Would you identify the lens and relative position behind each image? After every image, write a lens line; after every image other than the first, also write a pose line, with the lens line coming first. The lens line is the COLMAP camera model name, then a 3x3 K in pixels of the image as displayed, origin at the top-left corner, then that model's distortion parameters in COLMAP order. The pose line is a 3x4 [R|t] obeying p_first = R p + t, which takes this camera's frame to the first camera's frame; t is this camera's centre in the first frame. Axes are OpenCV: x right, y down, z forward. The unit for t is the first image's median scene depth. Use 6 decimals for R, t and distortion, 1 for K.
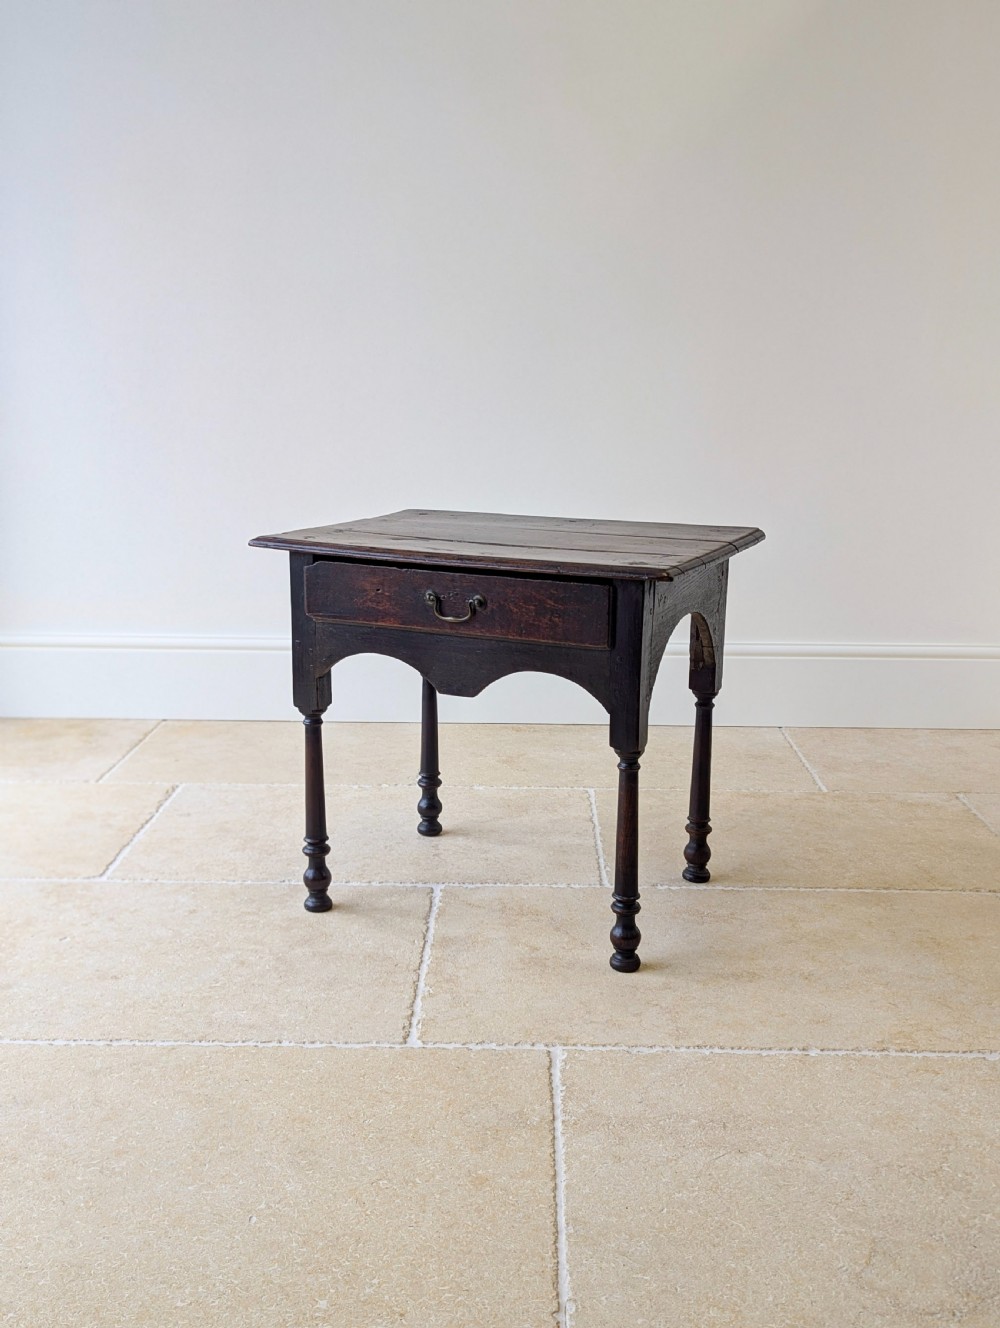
lens RADIAL K [[1496.9, 0, 499.0], [0, 1496.9, 690.8], [0, 0, 1]] dist [0.027239, 0.000000]
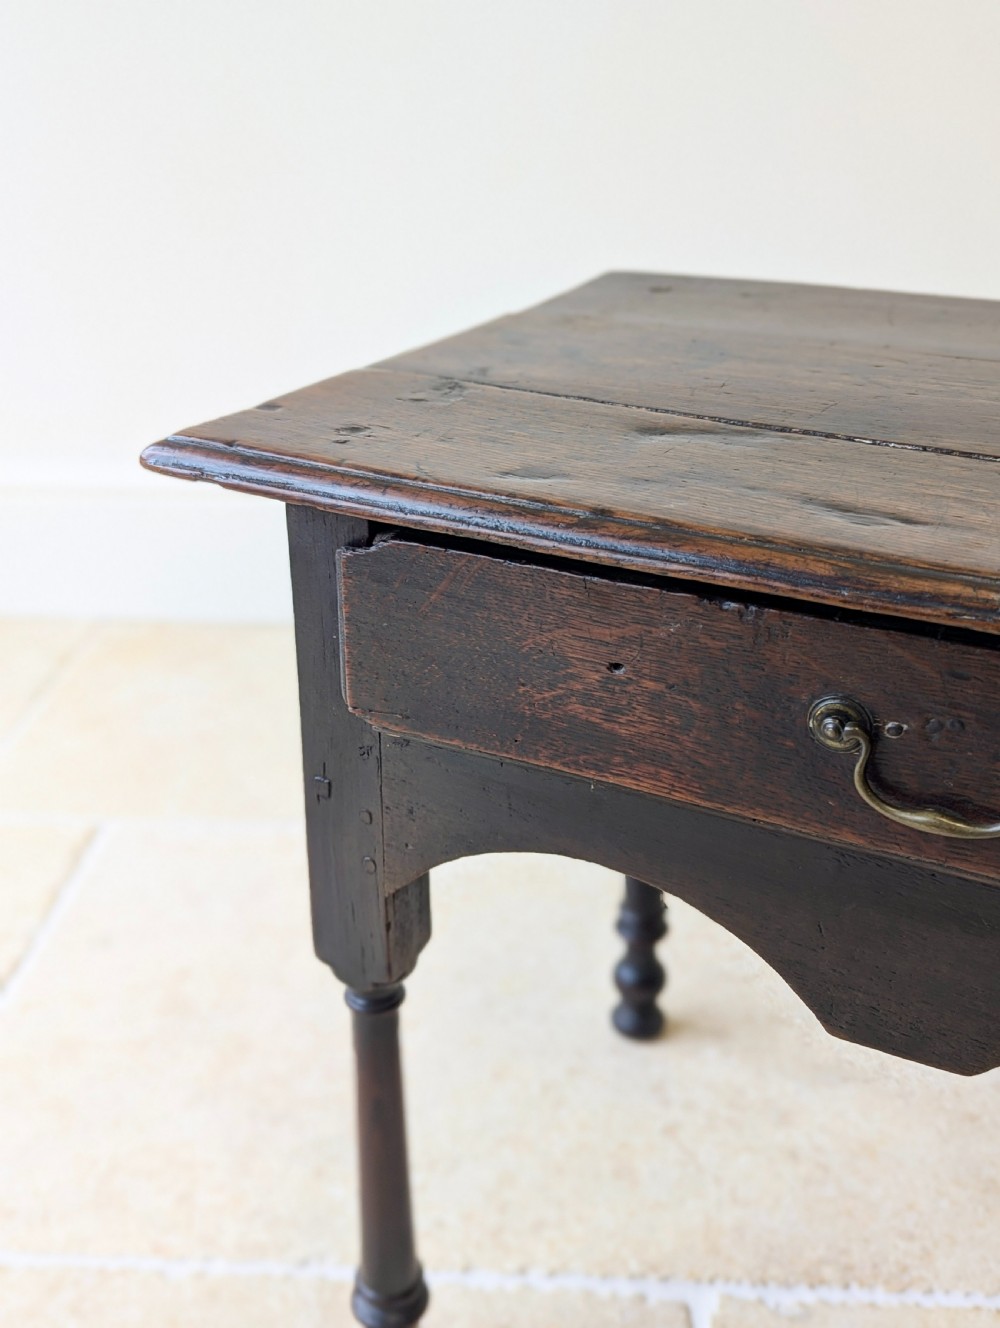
lens RADIAL K [[1467.2, 0, 477.7], [0, 1467.2, 710.0], [0, 0, 1]] dist [0.044034, 0.000000]
pose [[0.999034, 0.007809, -0.043240, -0.092283], [0.002220, 0.973856, 0.227157, -0.116675], [0.043883, -0.227033, 0.972898, 0.731627]]
